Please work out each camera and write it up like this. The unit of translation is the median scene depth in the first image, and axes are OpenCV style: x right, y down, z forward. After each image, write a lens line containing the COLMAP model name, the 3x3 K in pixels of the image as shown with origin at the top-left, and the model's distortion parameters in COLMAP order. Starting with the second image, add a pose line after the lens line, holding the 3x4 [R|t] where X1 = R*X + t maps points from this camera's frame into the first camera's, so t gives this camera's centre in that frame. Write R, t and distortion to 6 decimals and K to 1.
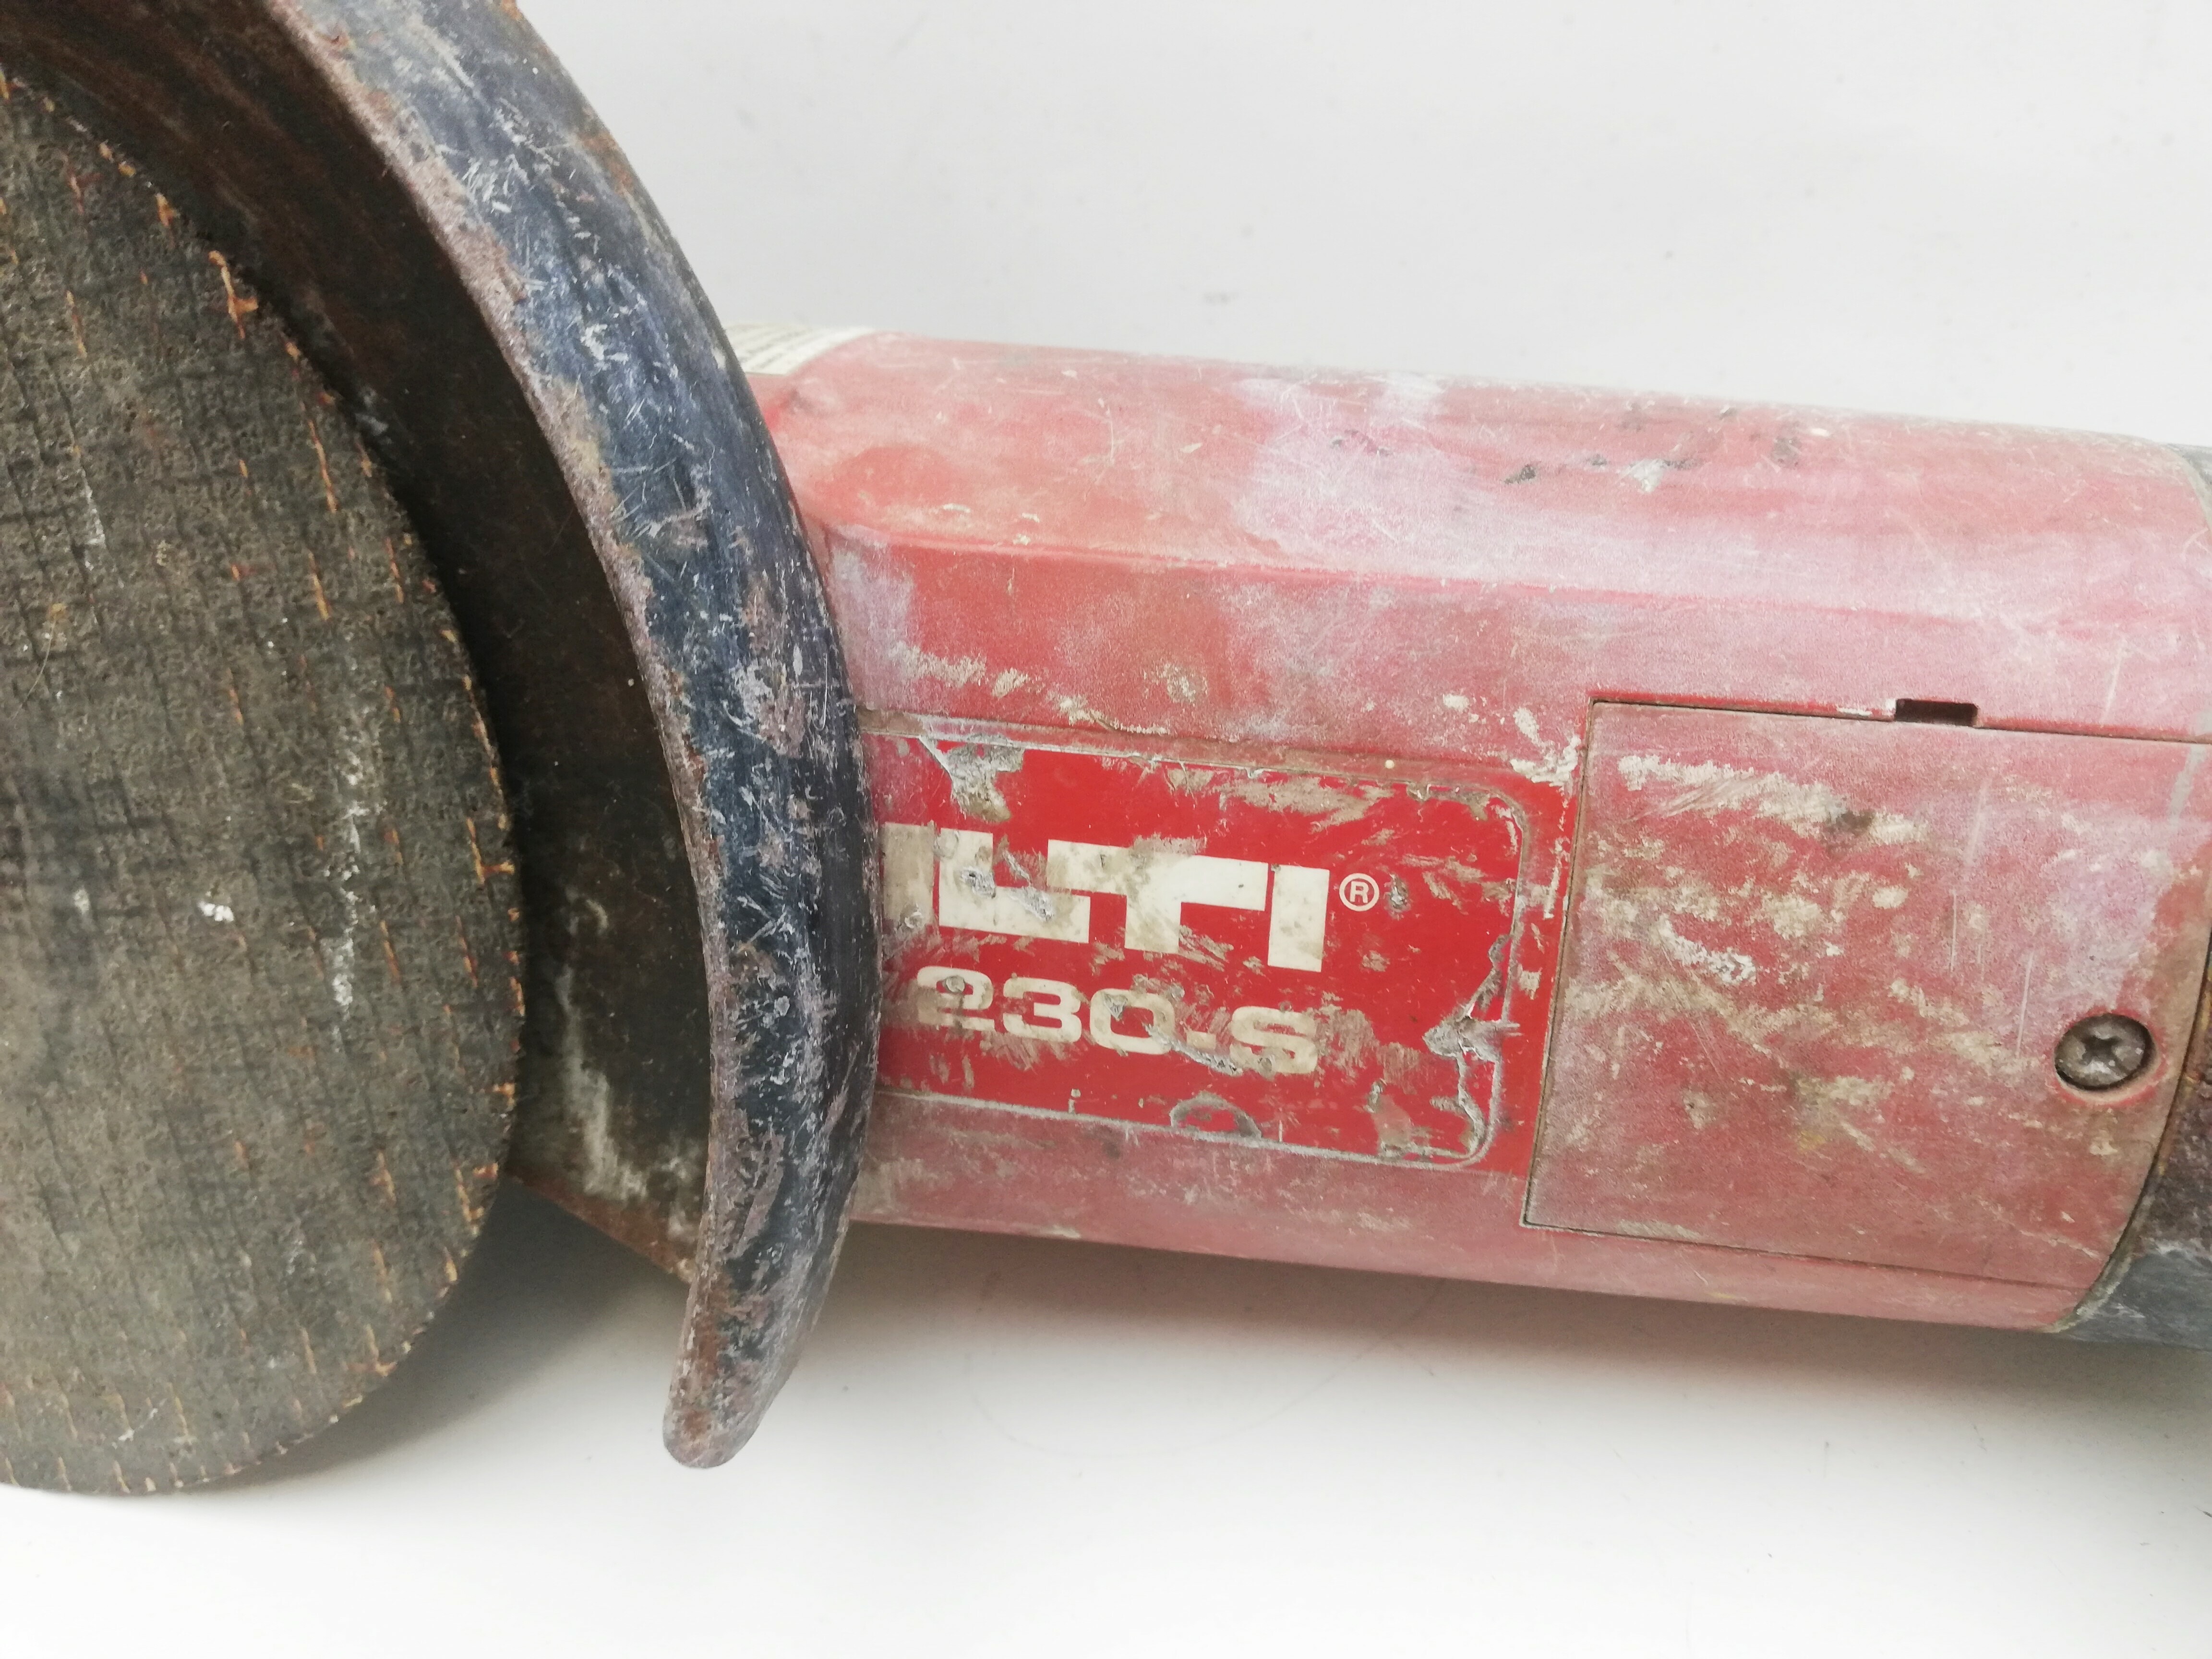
lens RADIAL K [[1740.2, 0, 1079.0], [0, 1740.2, 834.2], [0, 0, 1]] dist [0.054958, -0.144072]
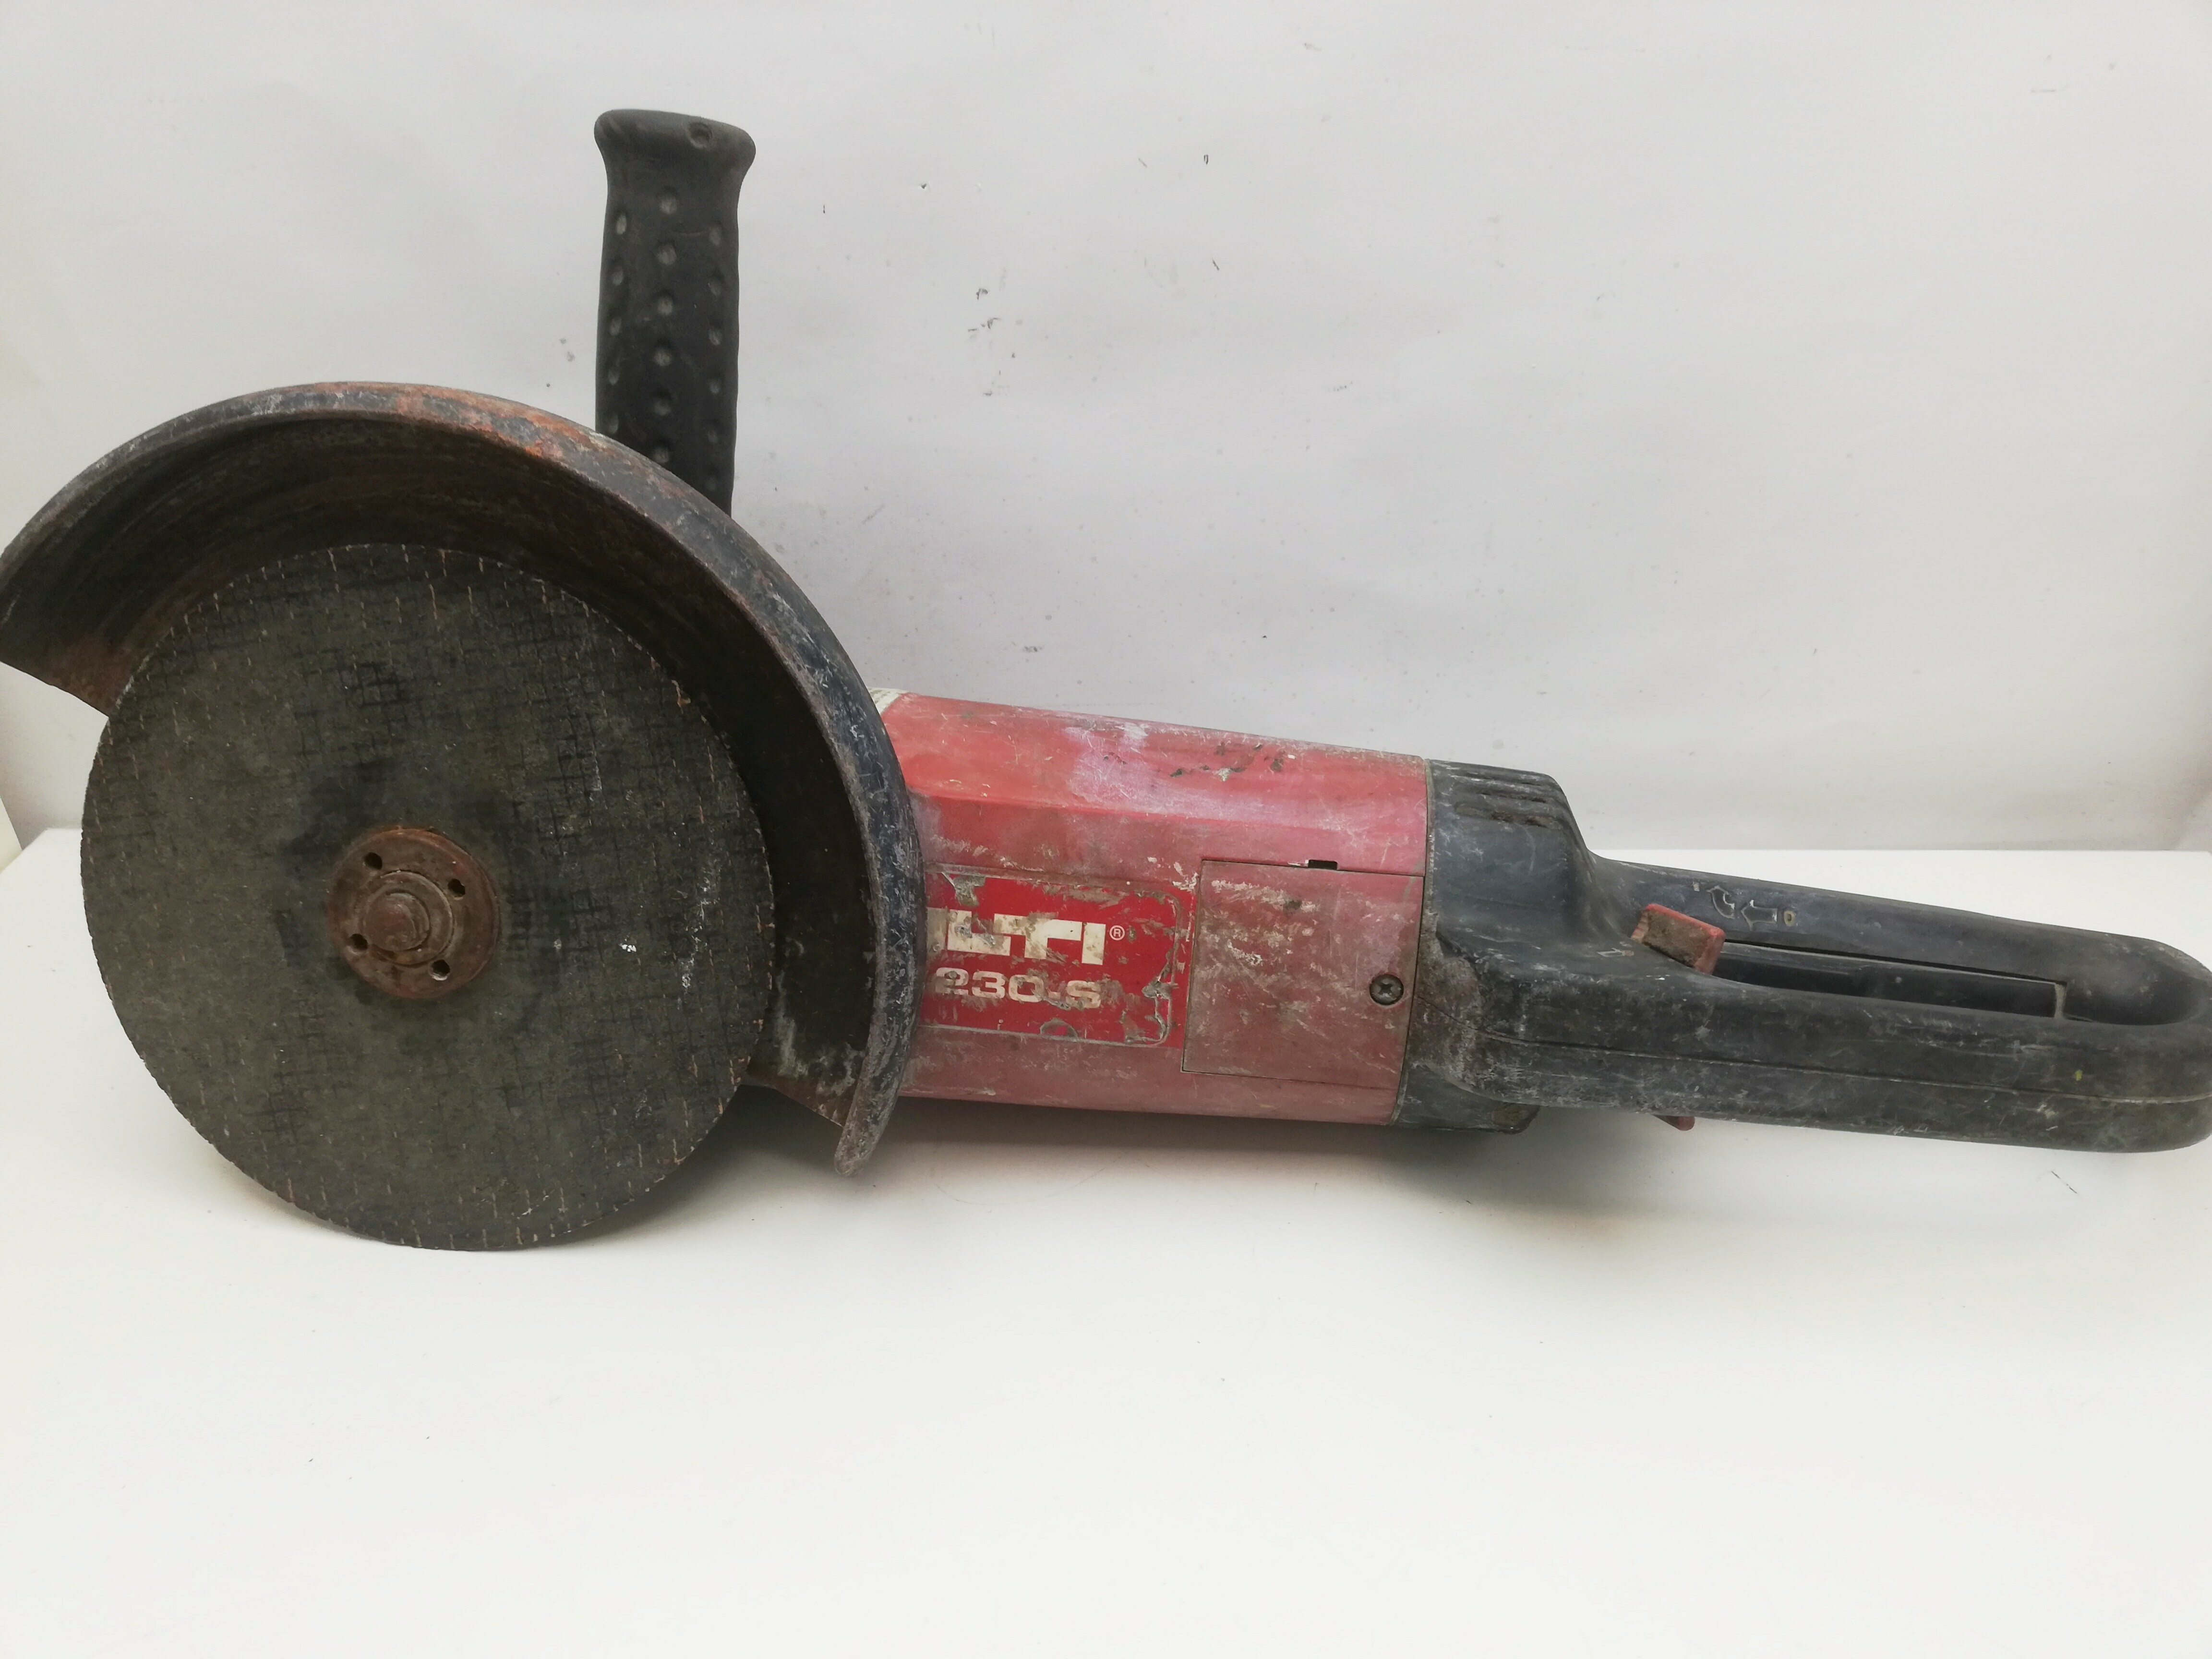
lens RADIAL K [[1765.7, 0, 1106.0], [0, 1765.7, 829.5], [0, 0, 1]] dist [0.053284, -0.166930]
pose [[0.985571, 0.010433, 0.168940, -0.292611], [0.007226, 0.994595, -0.103576, 0.148376], [-0.169108, 0.103302, 0.980169, -1.545200]]
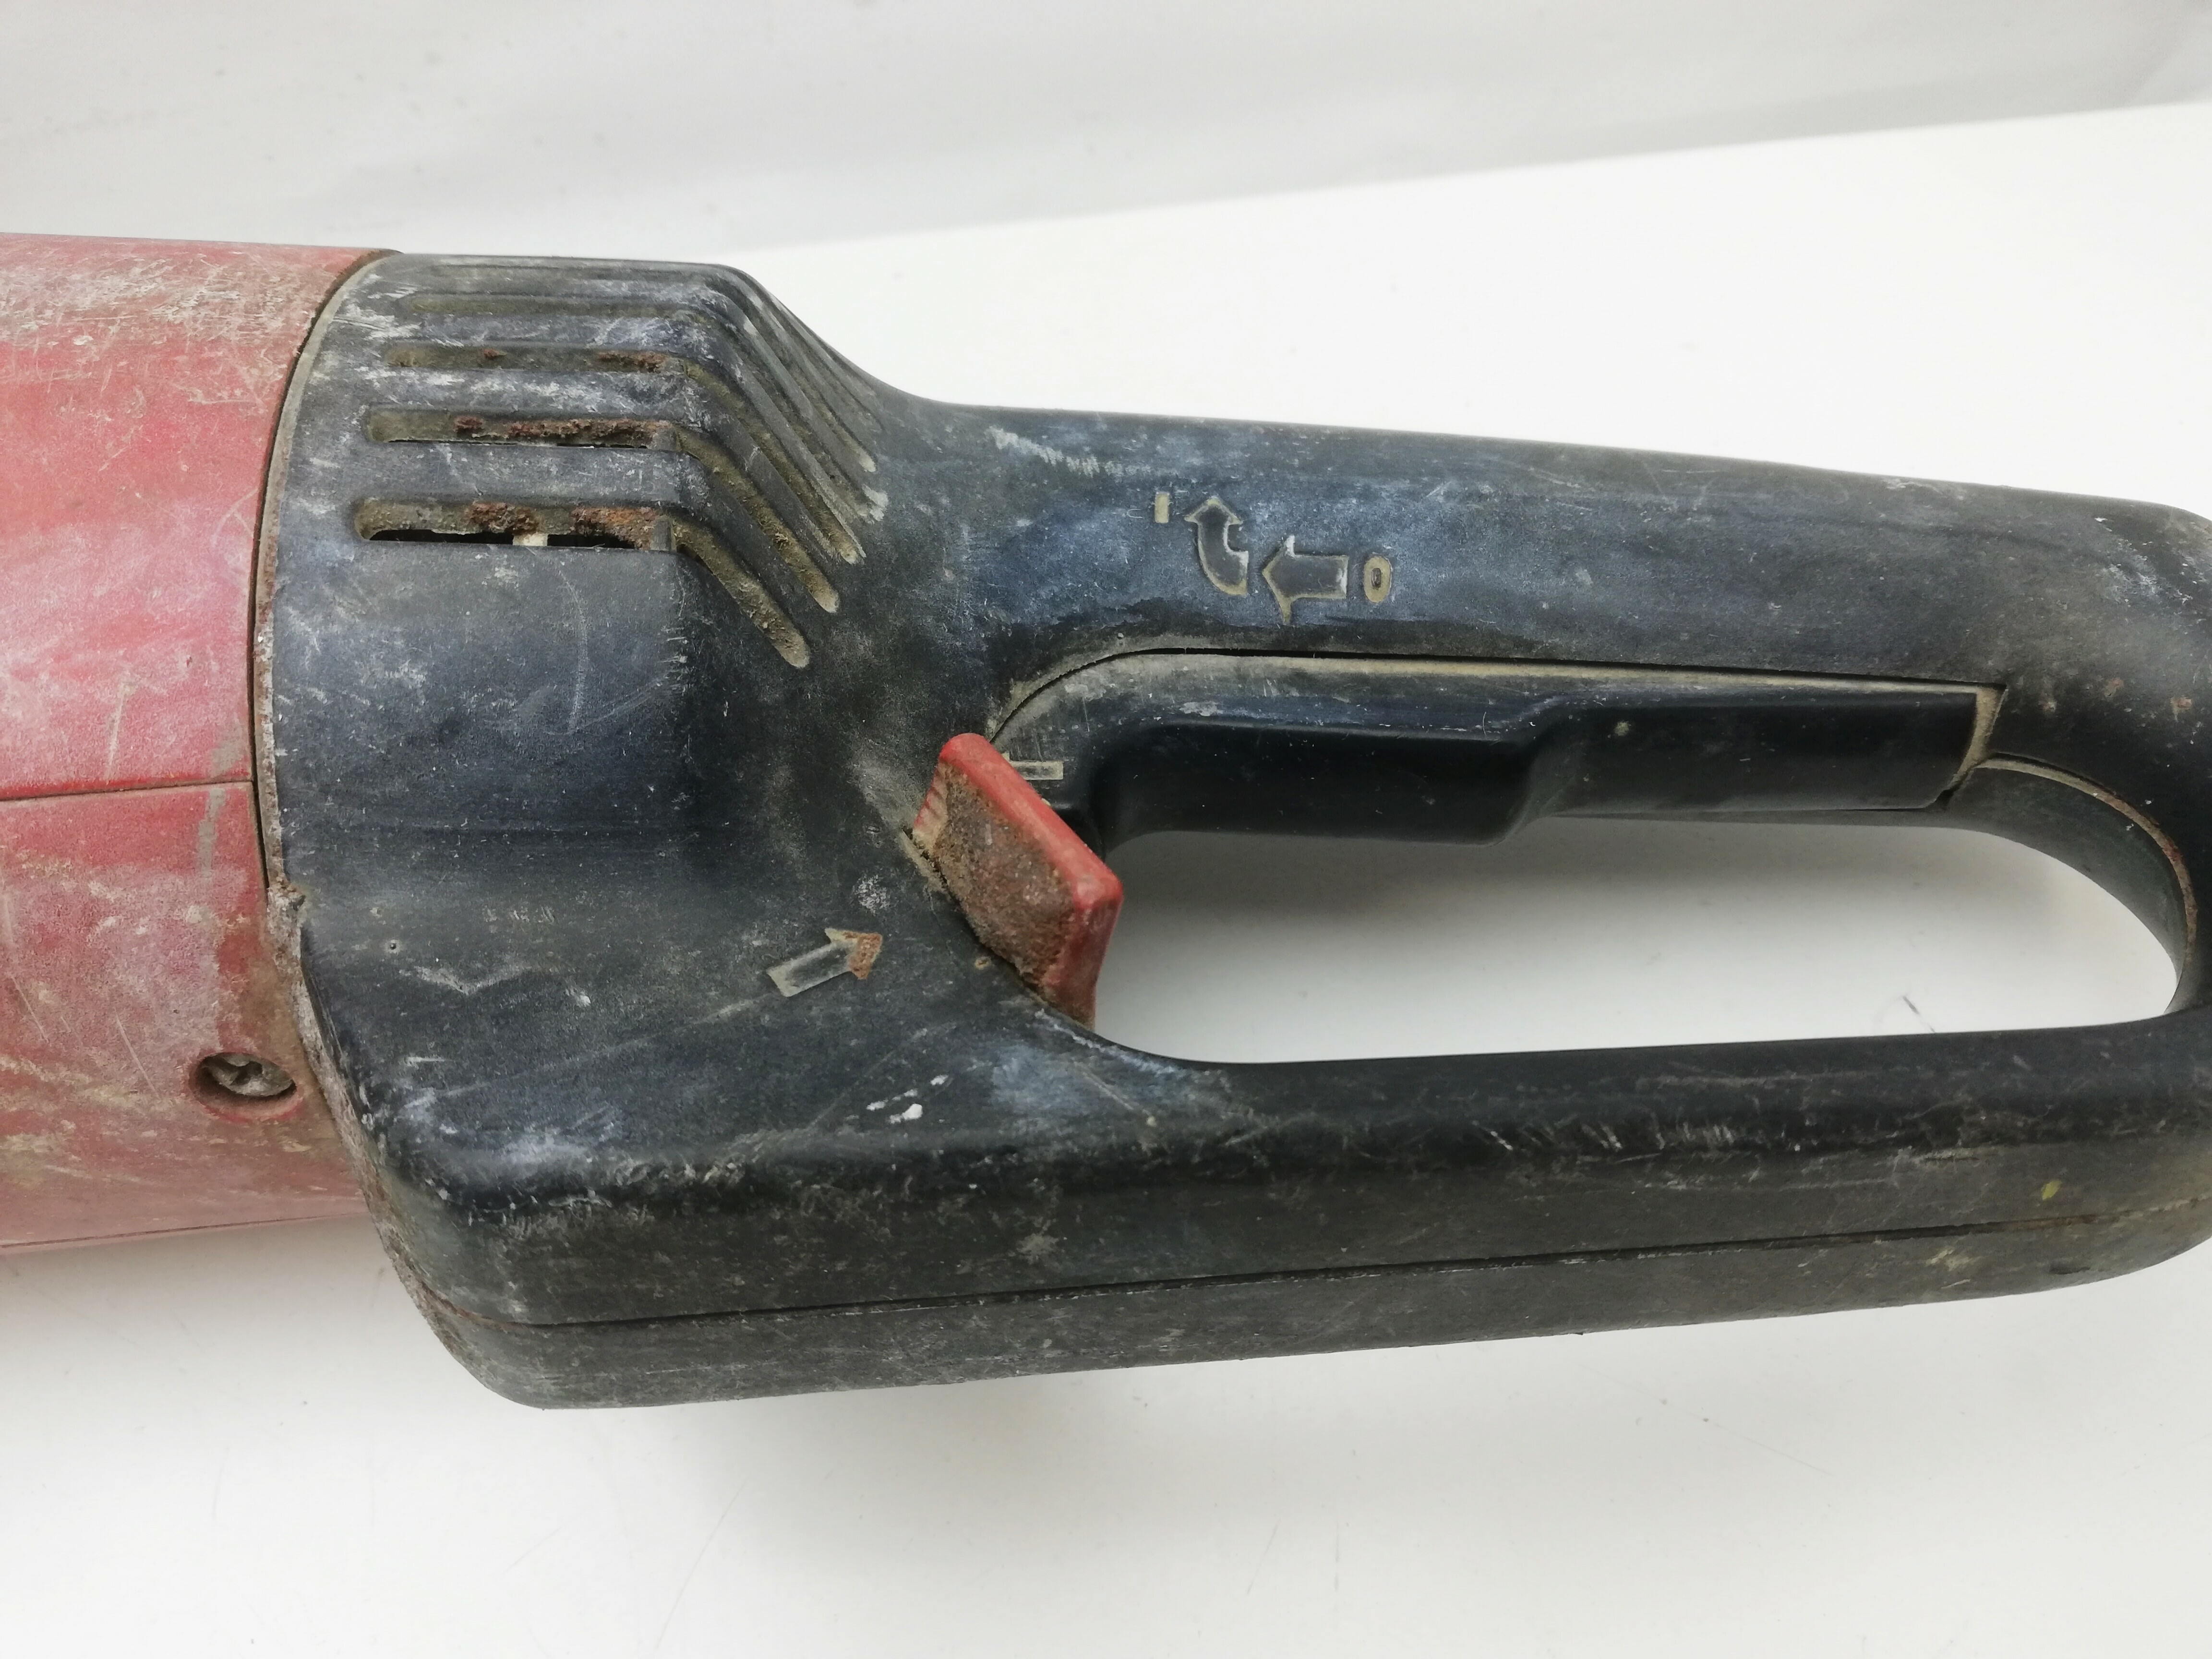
lens RADIAL K [[1765.5, 0, 1105.1], [0, 1765.5, 941.4], [0, 0, 1]] dist [0.000375, -0.041774]
pose [[0.948605, -0.221099, 0.226416, 0.777824], [0.105996, 0.896113, 0.430984, -0.298218], [-0.298184, -0.384834, 0.873492, 0.011504]]
